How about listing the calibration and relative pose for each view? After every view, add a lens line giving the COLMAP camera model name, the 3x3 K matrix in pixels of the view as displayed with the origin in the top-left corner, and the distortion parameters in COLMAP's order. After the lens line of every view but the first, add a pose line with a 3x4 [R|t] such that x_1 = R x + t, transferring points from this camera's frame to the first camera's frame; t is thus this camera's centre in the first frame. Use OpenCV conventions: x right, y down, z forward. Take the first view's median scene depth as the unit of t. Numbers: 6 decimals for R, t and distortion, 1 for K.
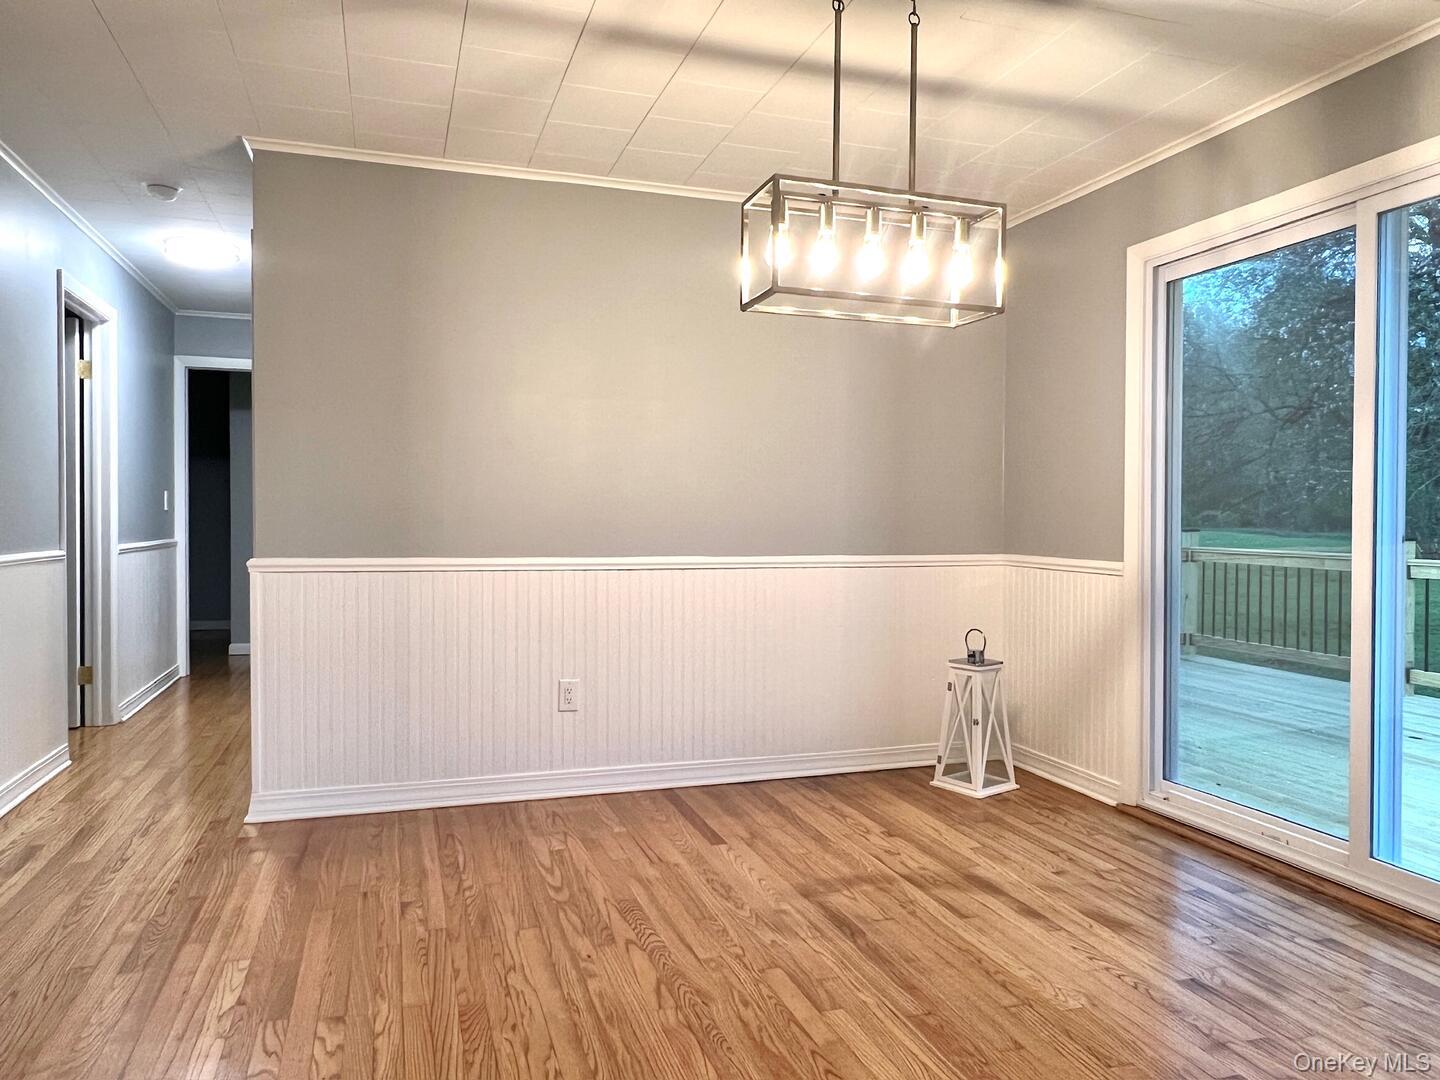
lens RADIAL K [[969.2, 0, 717.0], [0, 969.2, 530.5], [0, 0, 1]] dist [0.005549, -0.006566]
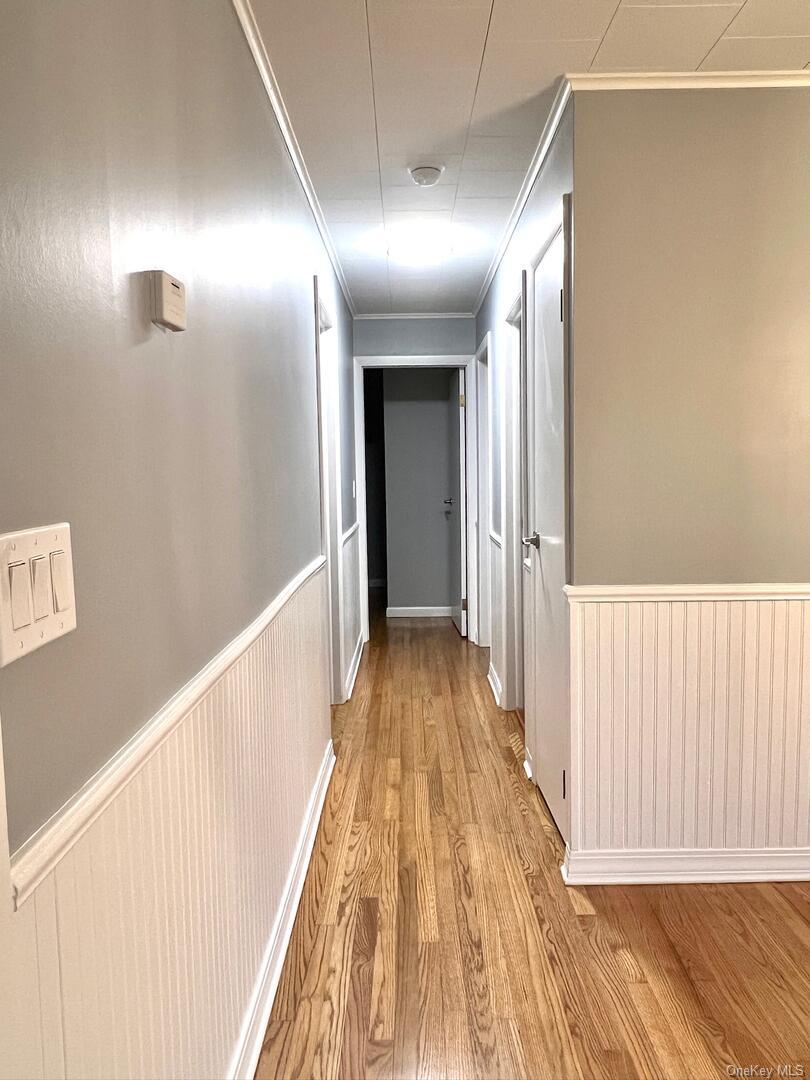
lens RADIAL K [[768.9, 0, 405.1], [0, 768.9, 531.5], [0, 0, 1]] dist [-0.009794, -0.000101]
pose [[0.949007, 0.005640, -0.315205, -0.412985], [0.015773, 0.997738, 0.065342, -0.067782], [0.314860, -0.066982, 0.946772, 0.319926]]
